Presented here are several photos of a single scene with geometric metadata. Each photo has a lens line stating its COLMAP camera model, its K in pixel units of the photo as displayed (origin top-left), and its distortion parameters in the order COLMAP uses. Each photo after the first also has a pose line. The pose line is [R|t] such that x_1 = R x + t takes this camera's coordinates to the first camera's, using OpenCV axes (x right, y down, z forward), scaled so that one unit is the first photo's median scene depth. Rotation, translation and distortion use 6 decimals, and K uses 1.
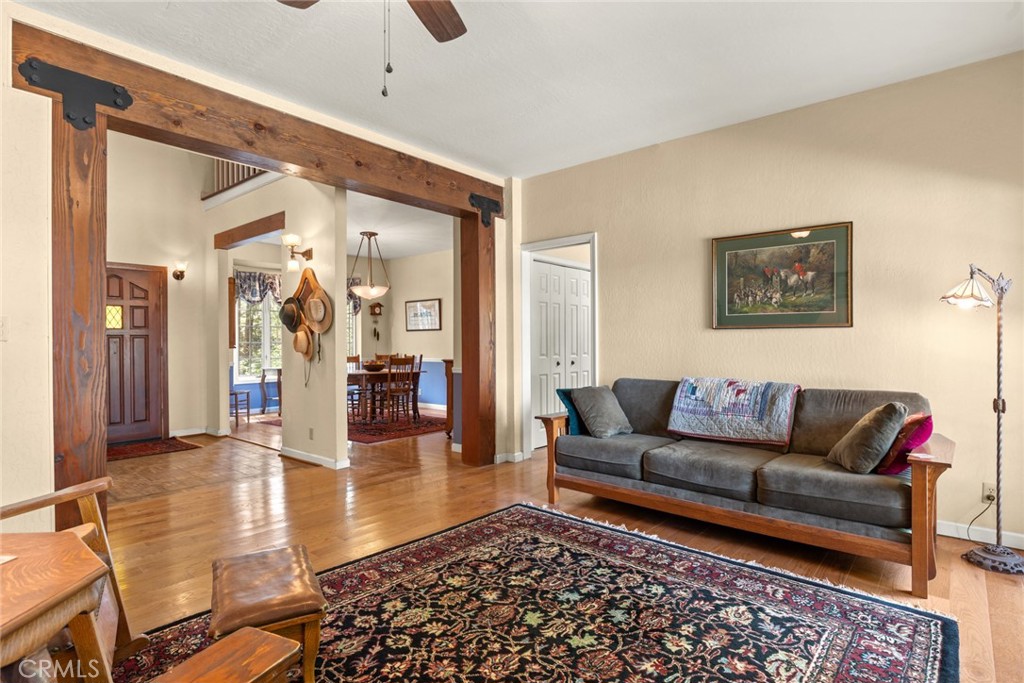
lens RADIAL K [[537.8, 0, 515.2], [0, 537.8, 344.1], [0, 0, 1]] dist [0.003652, 0.000714]
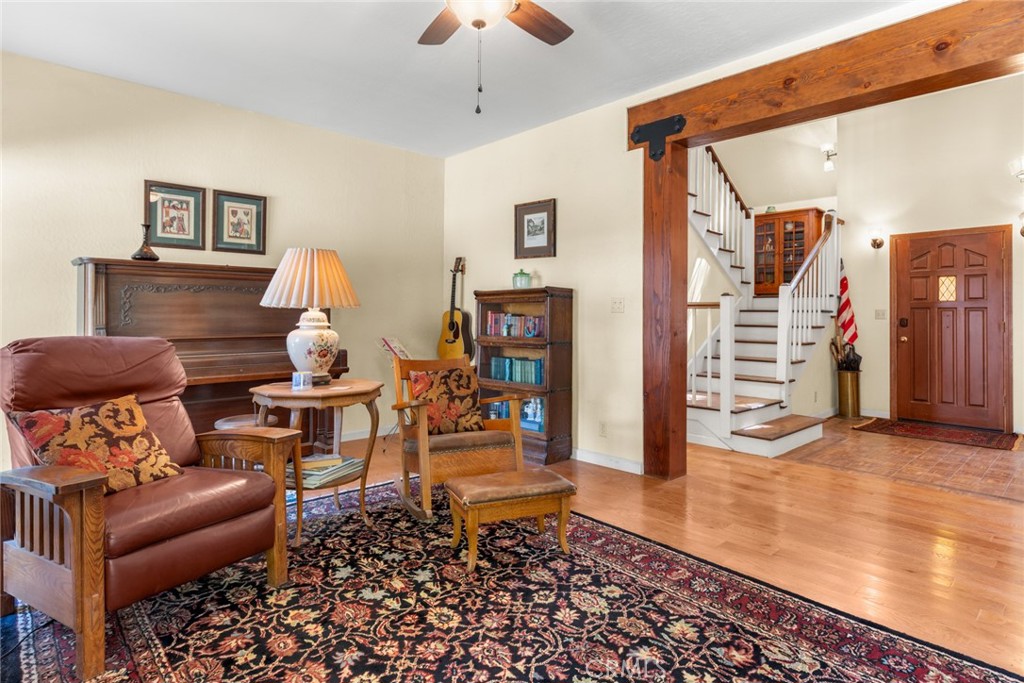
lens RADIAL K [[552.1, 0, 511.4], [0, 552.1, 314.8], [0, 0, 1]] dist [-0.001534, -0.000417]
pose [[-0.129474, 0.002013, -0.991581, 0.737965], [-0.008377, 0.999960, 0.003124, -0.002654], [0.991547, 0.008711, -0.129452, 0.916676]]
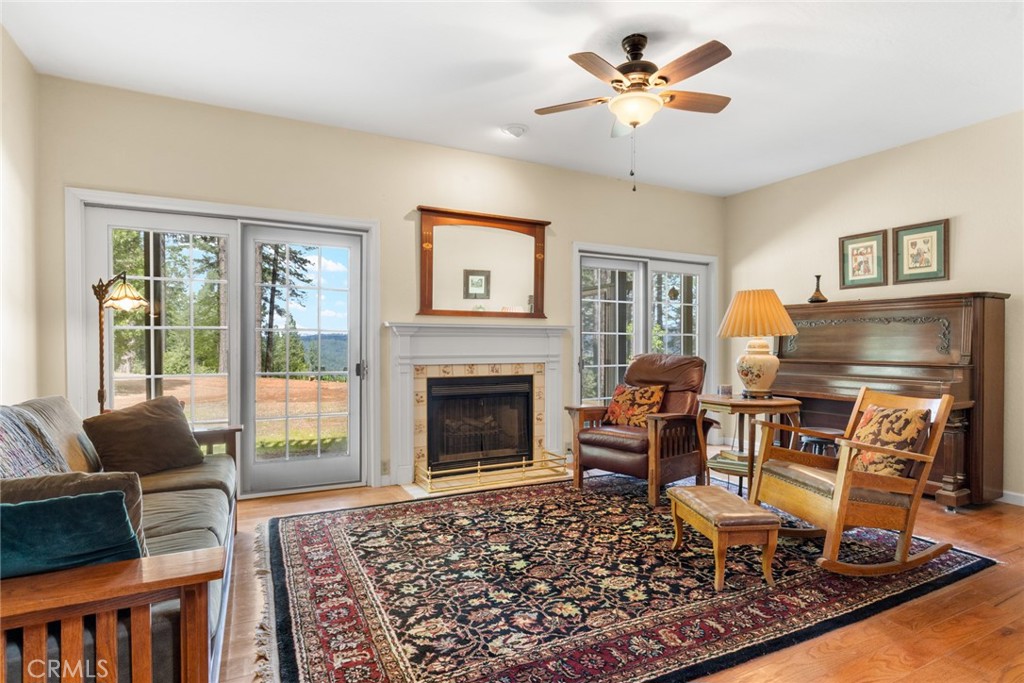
lens RADIAL K [[515.9, 0, 512.3], [0, 515.9, 344.4], [0, 0, 1]] dist [-0.003171, -0.000268]
pose [[-0.923696, 0.001916, 0.383121, -0.373368], [0.003948, 0.999982, 0.004518, 0.001761], [-0.383106, 0.005686, -0.923687, 1.935384]]
